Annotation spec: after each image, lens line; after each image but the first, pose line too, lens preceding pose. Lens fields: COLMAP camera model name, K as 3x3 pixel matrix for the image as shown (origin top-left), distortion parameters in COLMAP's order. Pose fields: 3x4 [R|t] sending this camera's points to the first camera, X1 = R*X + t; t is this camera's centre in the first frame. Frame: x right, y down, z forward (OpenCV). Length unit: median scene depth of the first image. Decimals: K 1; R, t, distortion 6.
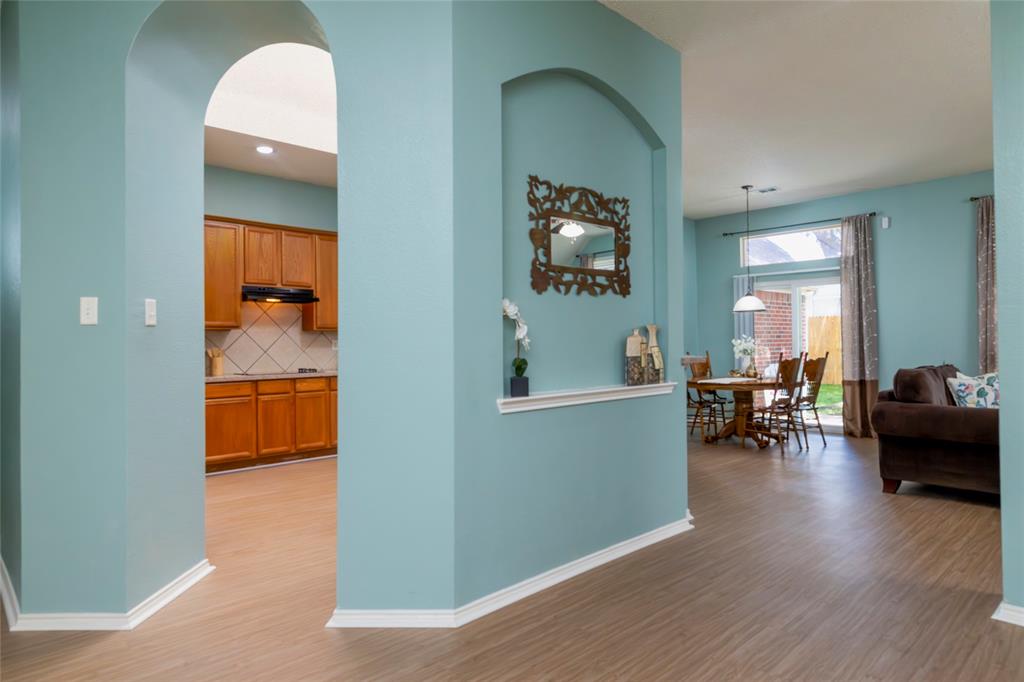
lens RADIAL K [[610.8, 0, 512.0], [0, 610.8, 341.0], [0, 0, 1]] dist [-0.000913, -0.000351]
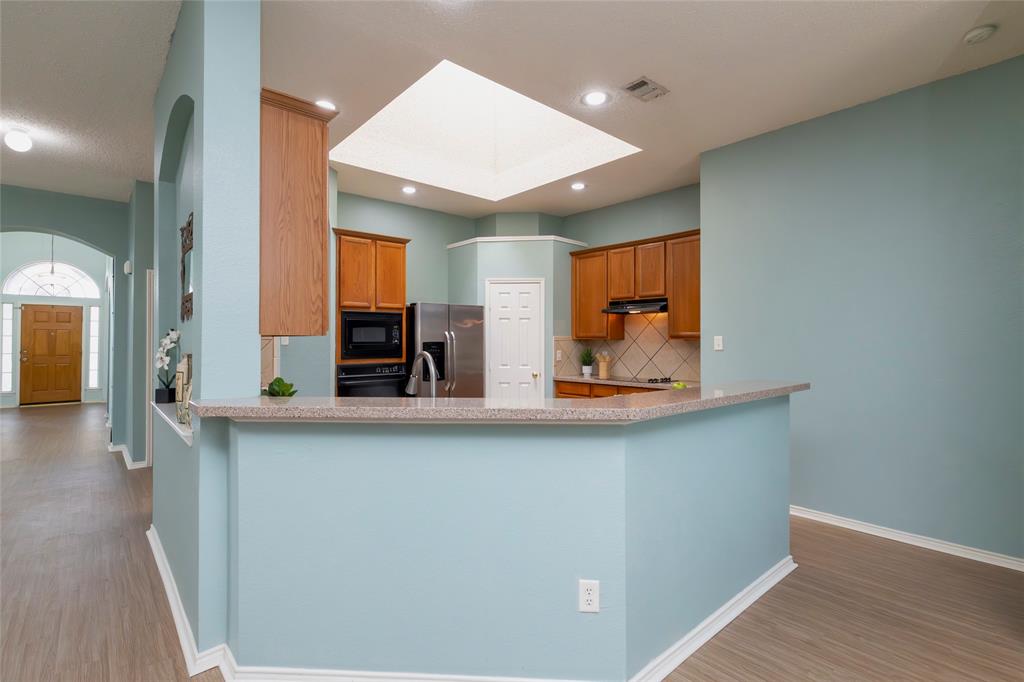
lens RADIAL K [[480.7, 0, 512.0], [0, 480.7, 341.0], [0, 0, 1]] dist [-0.002683, -0.000157]
pose [[-0.044457, 0.006740, -0.998989, 0.504909], [0.004728, 0.999967, 0.006536, -0.023589], [0.999000, -0.004433, -0.044488, 0.889448]]
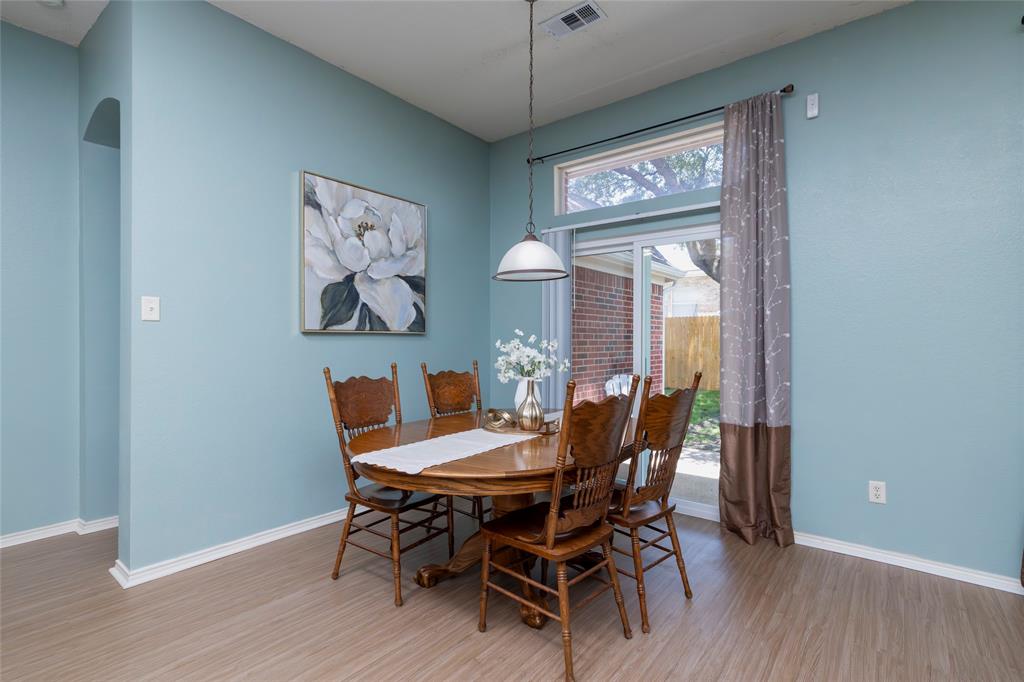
lens RADIAL K [[480.7, 0, 512.0], [0, 480.7, 341.0], [0, 0, 1]] dist [-0.002683, -0.000157]
pose [[0.990784, 0.017514, 0.134316, 0.140401], [-0.018081, 0.999832, 0.003005, -0.001060], [-0.134240, -0.005406, 0.990934, 0.281031]]
